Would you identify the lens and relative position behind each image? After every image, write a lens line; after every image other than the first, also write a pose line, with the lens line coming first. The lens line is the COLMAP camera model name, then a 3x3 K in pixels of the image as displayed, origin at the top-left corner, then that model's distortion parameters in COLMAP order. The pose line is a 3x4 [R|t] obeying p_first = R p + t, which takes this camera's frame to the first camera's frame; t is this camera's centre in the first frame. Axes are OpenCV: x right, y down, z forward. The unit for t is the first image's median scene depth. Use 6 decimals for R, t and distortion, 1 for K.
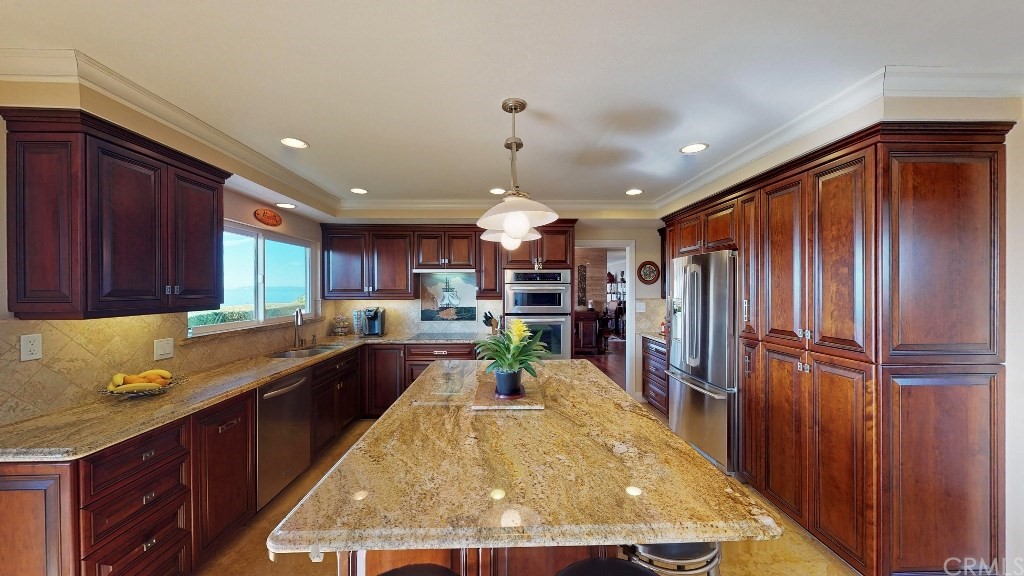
lens RADIAL K [[343.2, 0, 512.0], [0, 343.2, 288.0], [0, 0, 1]] dist [0.001307, -0.000030]
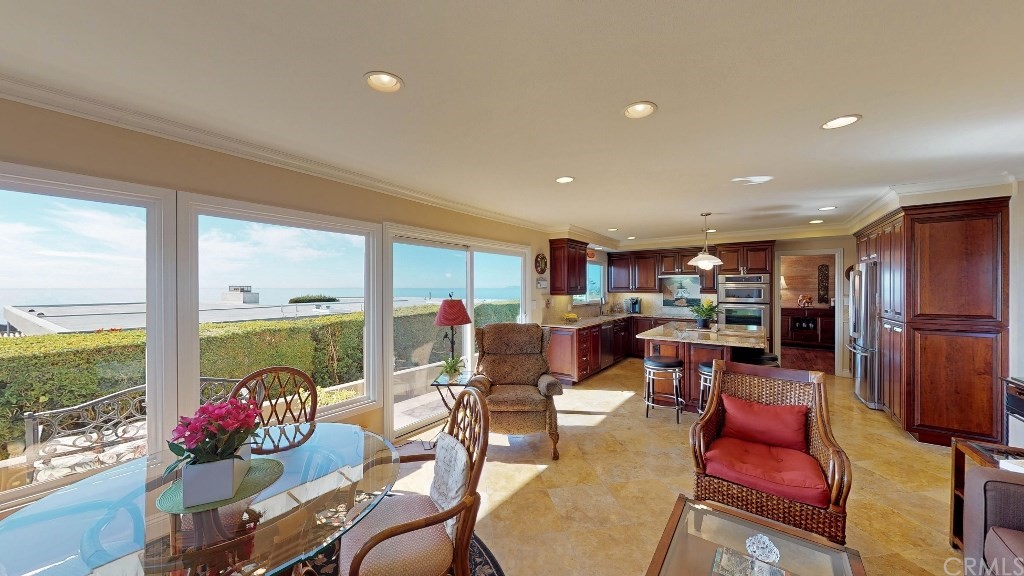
lens RADIAL K [[343.2, 0, 512.0], [0, 343.2, 288.0], [0, 0, 1]] dist [0.001307, -0.000030]
pose [[0.791407, 0.001535, -0.611287, 0.195908], [0.001294, 0.999990, 0.004186, -0.000271], [0.611288, -0.004104, 0.791398, -0.869685]]
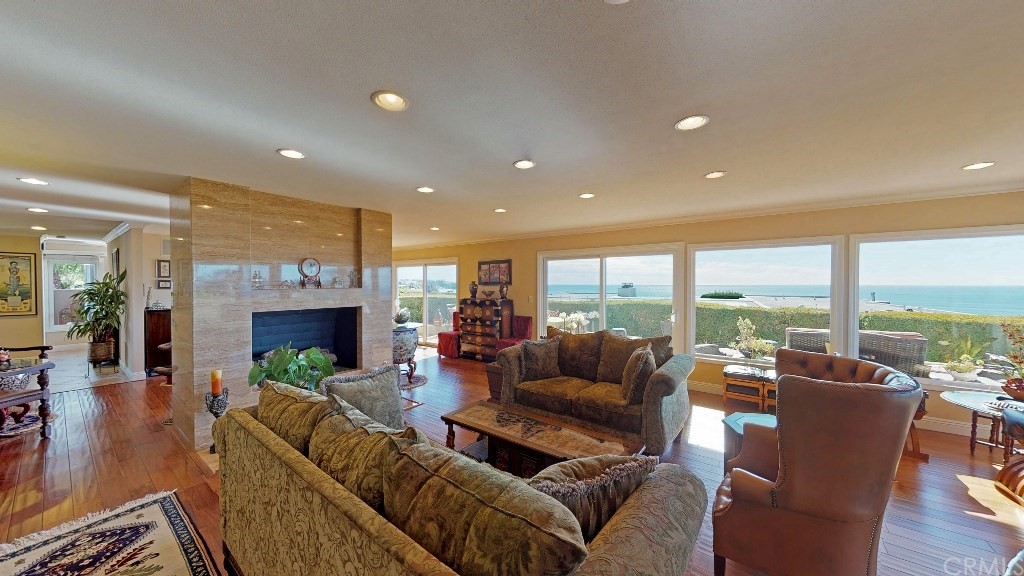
lens RADIAL K [[343.2, 0, 512.0], [0, 343.2, 288.0], [0, 0, 1]] dist [0.001307, -0.000030]
pose [[-0.617626, 0.012734, -0.786368, 0.743880], [0.000923, 0.999880, 0.015467, -0.004337], [0.786471, 0.008828, -0.617564, 3.415982]]
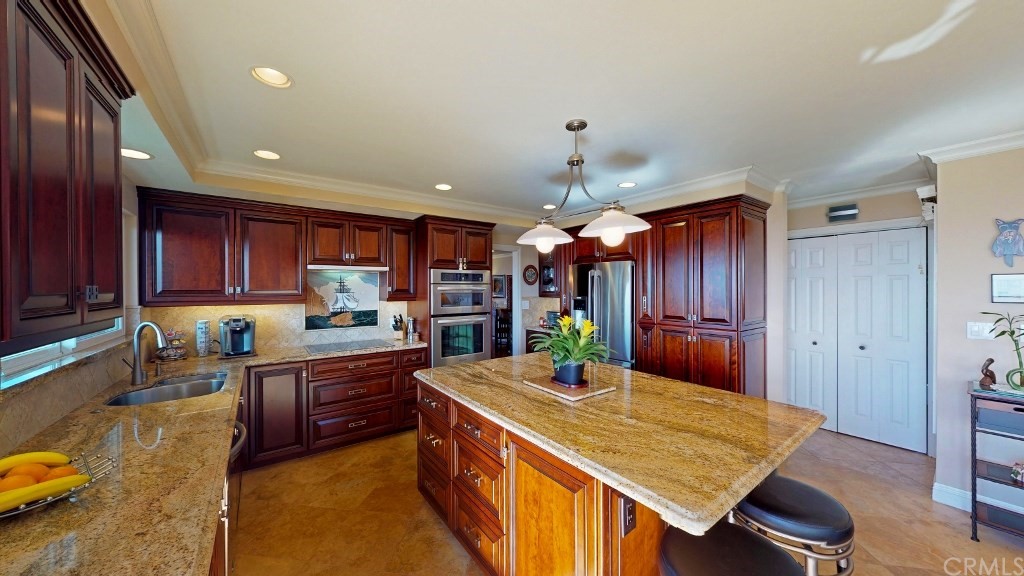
lens RADIAL K [[343.2, 0, 512.0], [0, 343.2, 288.0], [0, 0, 1]] dist [0.001307, -0.000030]
pose [[0.819610, -0.001185, 0.572920, -0.378138], [0.001314, 0.999999, 0.000189, -0.000698], [-0.572920, 0.000598, 0.819611, 0.095615]]
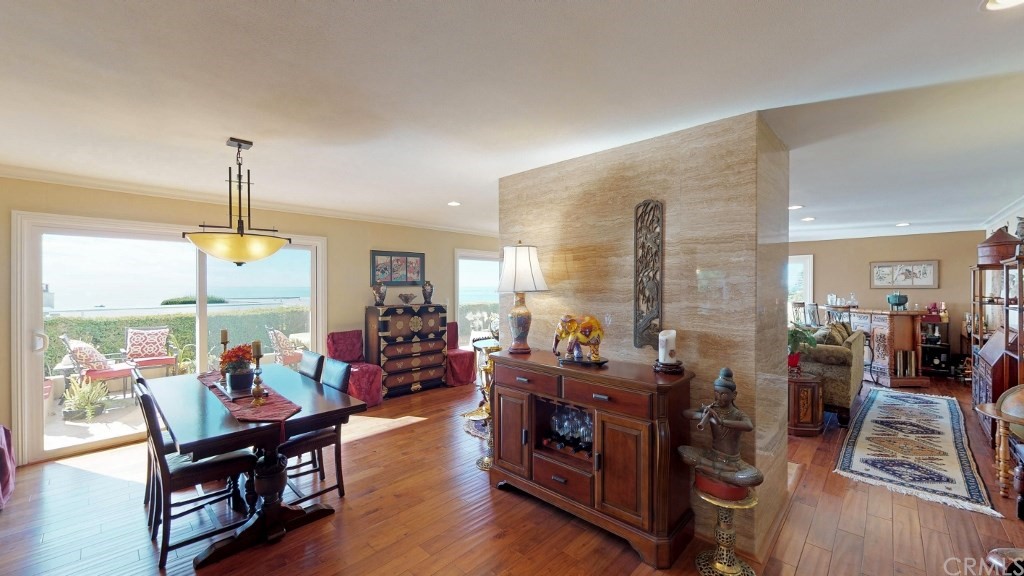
lens RADIAL K [[394.7, 0, 512.0], [0, 394.7, 288.0], [0, 0, 1]] dist [-0.000364, 0.000178]
pose [[0.705395, 0.006407, -0.708785, 0.739162], [-0.001909, 0.999973, 0.007139, 0.003681], [0.708812, -0.003683, 0.705388, 1.483040]]
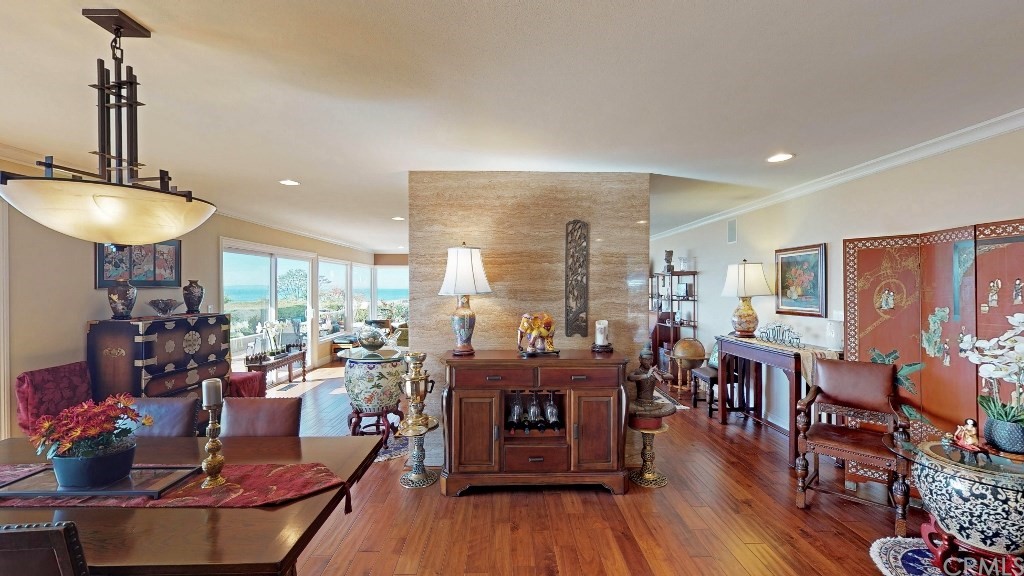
lens RADIAL K [[394.7, 0, 512.0], [0, 394.7, 288.0], [0, 0, 1]] dist [-0.000364, 0.000178]
pose [[0.999987, 0.001903, -0.004662, 0.294419], [-0.001895, 0.999997, 0.001765, 0.004827], [0.004665, -0.001756, 0.999988, 1.266056]]
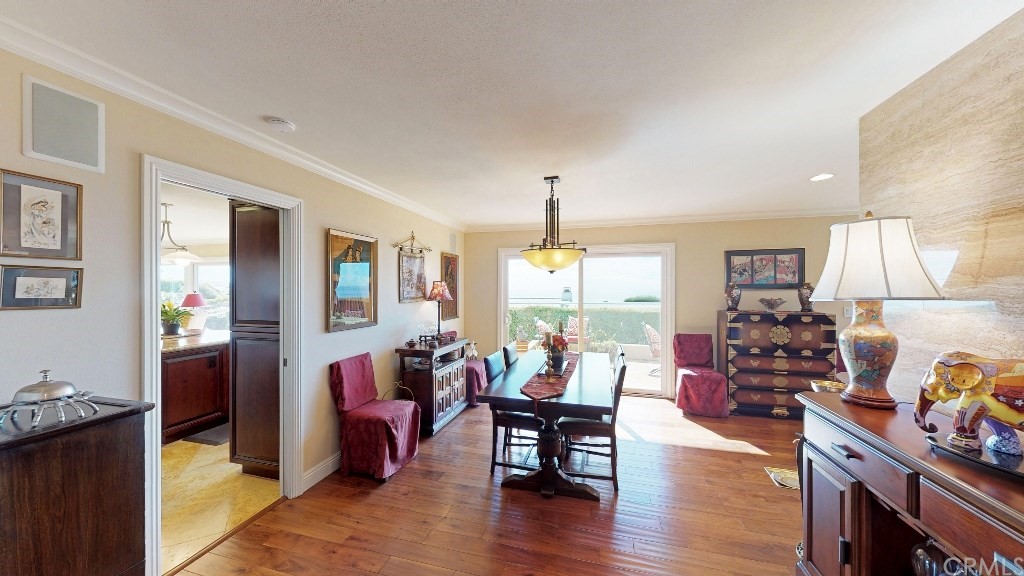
lens RADIAL K [[343.2, 0, 512.0], [0, 343.2, 288.0], [0, 0, 1]] dist [0.001307, -0.000030]
pose [[-0.287099, 0.000877, -0.957901, 0.693805], [-0.001581, 0.999998, 0.001390, 0.003795], [0.957900, 0.001914, -0.287097, 1.765831]]
